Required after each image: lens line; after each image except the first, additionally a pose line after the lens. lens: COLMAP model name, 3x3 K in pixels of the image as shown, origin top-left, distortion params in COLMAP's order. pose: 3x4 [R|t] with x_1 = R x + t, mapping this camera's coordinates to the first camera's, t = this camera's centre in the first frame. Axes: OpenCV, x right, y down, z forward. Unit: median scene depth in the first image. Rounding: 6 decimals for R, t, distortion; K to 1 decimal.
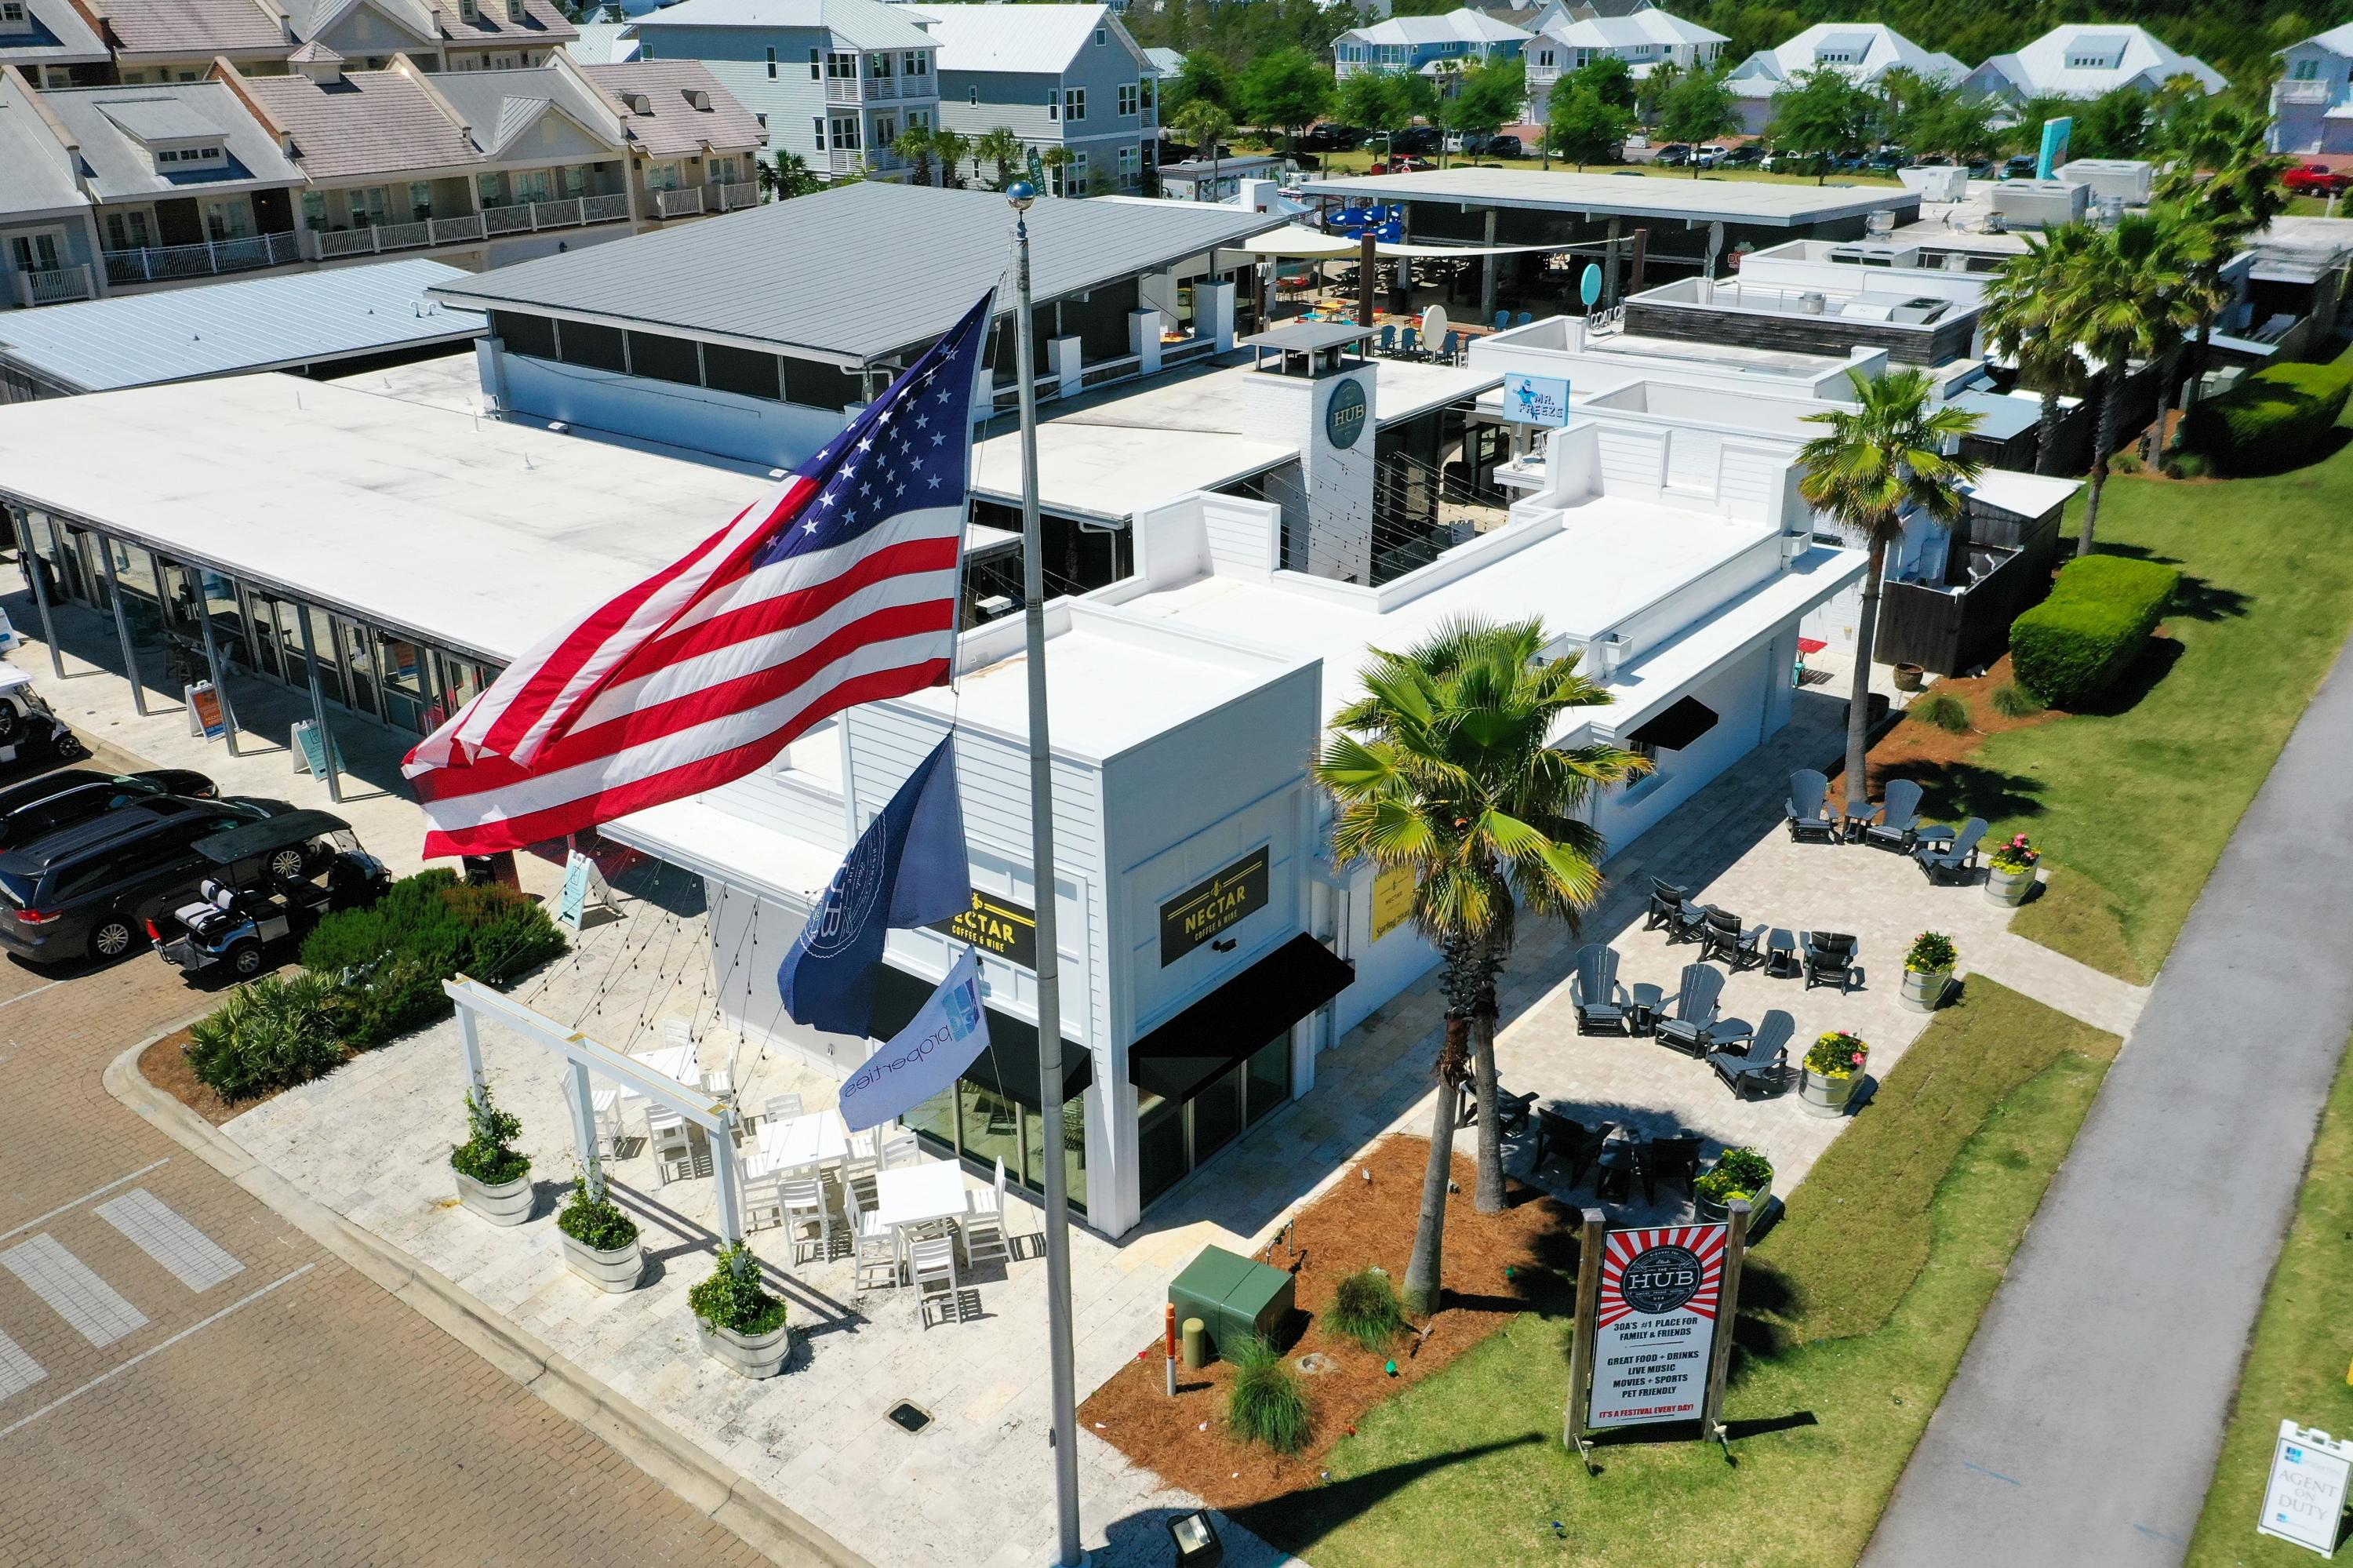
lens RADIAL K [[1915.5, 0, 1171.0], [0, 1915.5, 771.6], [0, 0, 1]] dist [-0.001013, -0.008411]
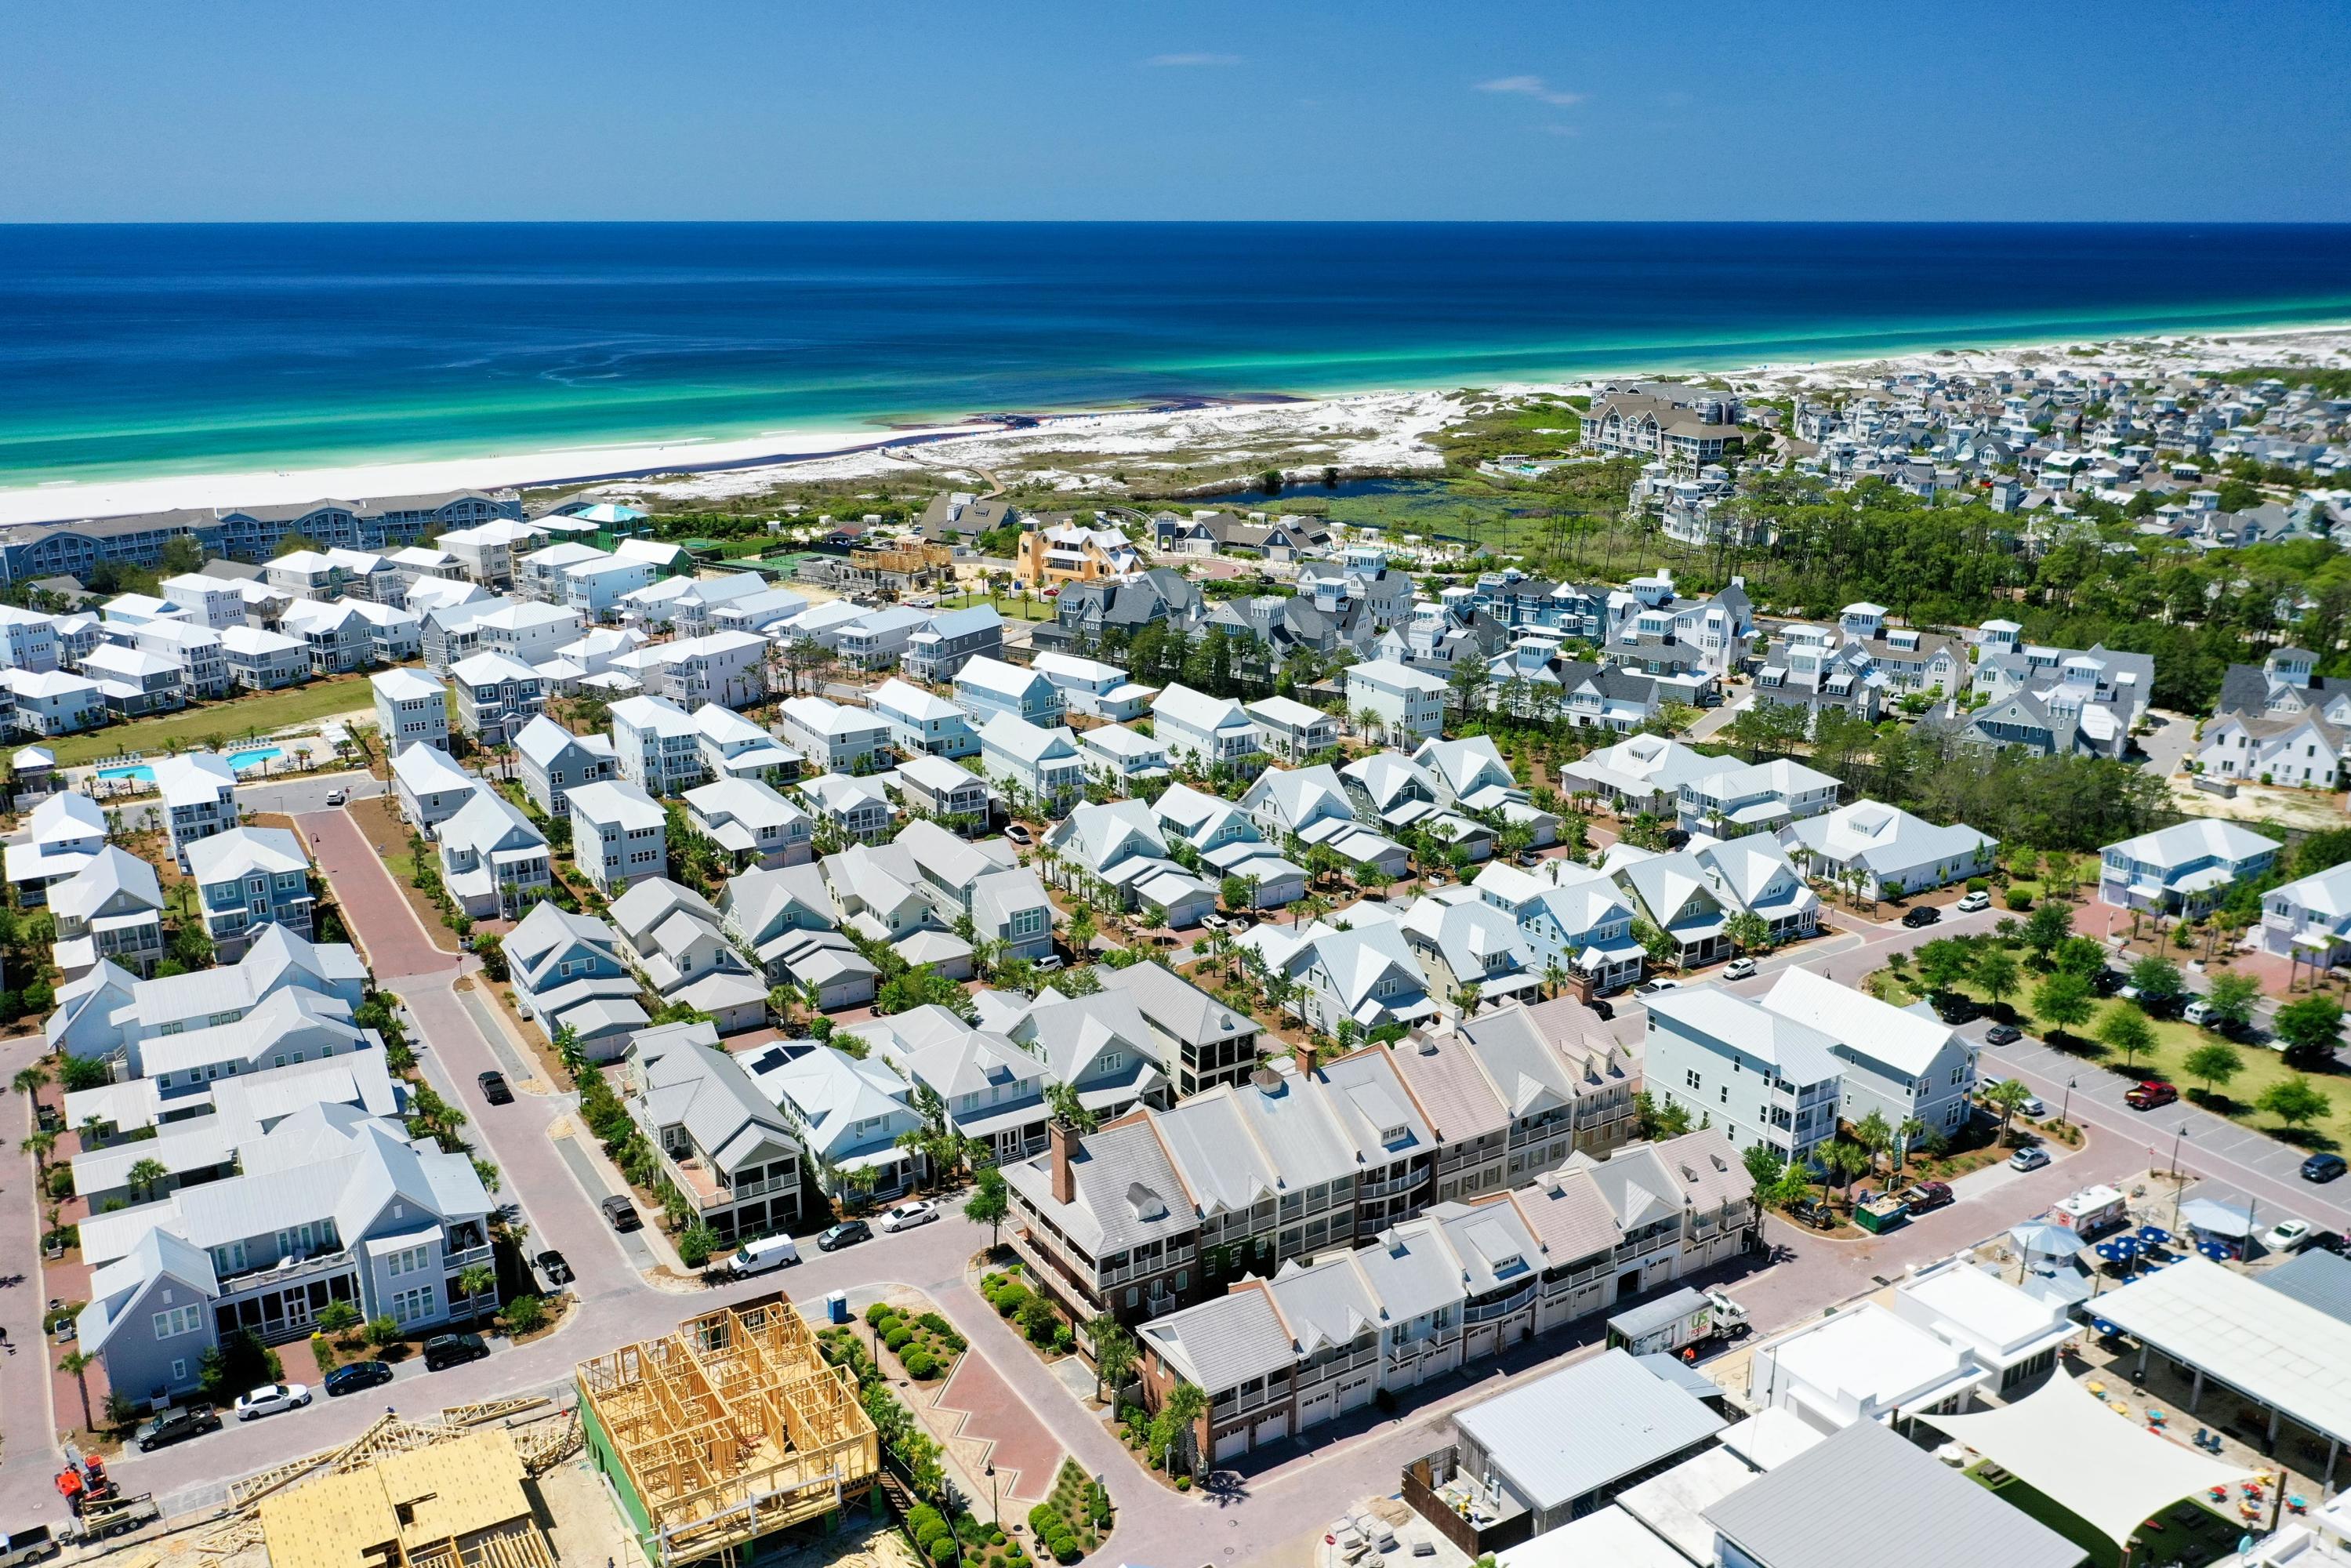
lens RADIAL K [[1890.5, 0, 1162.9], [0, 1890.5, 778.7], [0, 0, 1]] dist [-0.003367, -0.002984]
pose [[0.934893, 0.103177, -0.339601, -0.328868], [-0.137985, 0.987204, -0.079929, -0.955795], [0.327009, 0.121585, 0.937167, -1.715937]]
